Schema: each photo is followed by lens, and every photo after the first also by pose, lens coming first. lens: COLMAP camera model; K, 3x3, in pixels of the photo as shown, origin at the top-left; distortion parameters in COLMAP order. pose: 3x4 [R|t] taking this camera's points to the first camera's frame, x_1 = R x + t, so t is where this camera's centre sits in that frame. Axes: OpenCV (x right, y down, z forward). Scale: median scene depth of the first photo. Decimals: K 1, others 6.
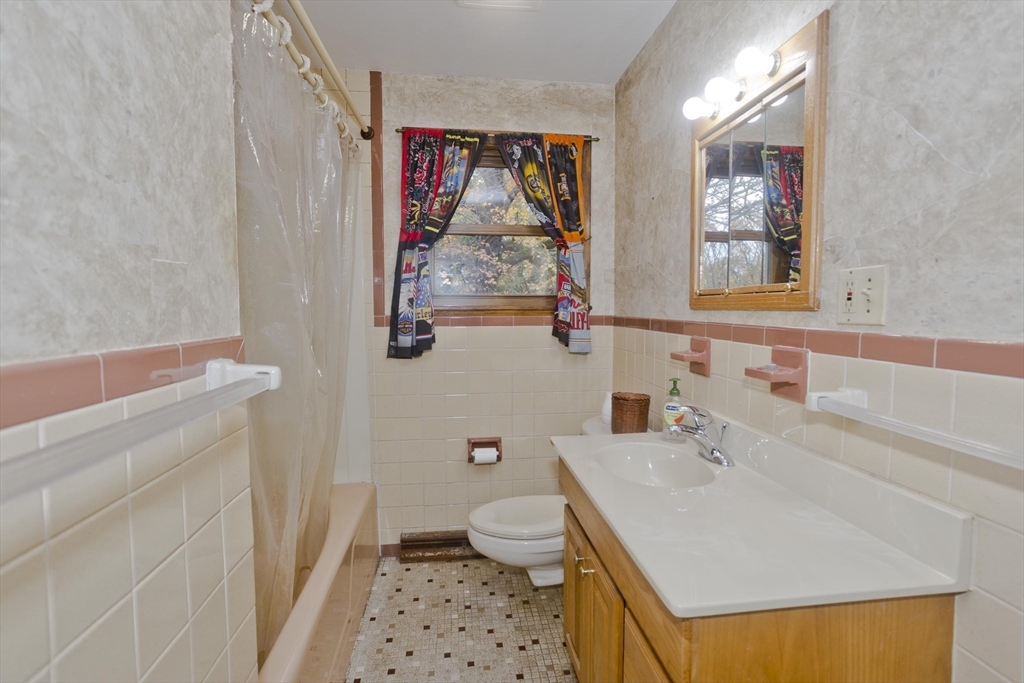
lens RADIAL K [[501.0, 0, 514.1], [0, 501.0, 326.4], [0, 0, 1]] dist [-0.055045, 0.037353]
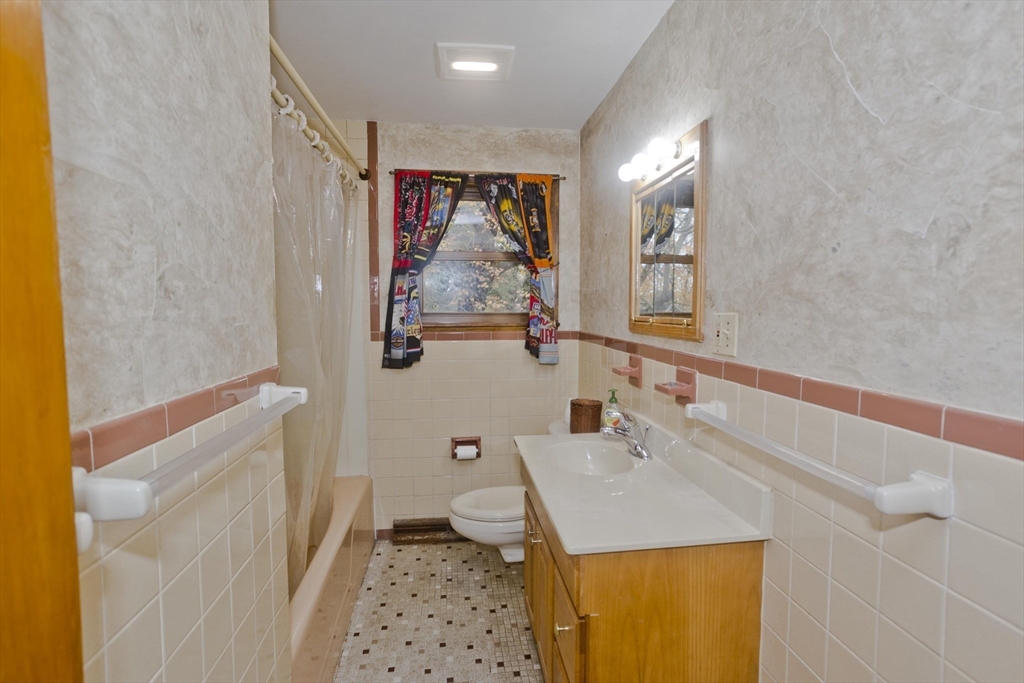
lens RADIAL K [[510.6, 0, 509.8], [0, 510.6, 324.4], [0, 0, 1]] dist [-0.055645, 0.041803]
pose [[0.999976, 0.000789, -0.006838, 0.051646], [-0.000789, 1.000000, 0.000074, -0.039237], [0.006838, -0.000069, 0.999977, -0.183089]]
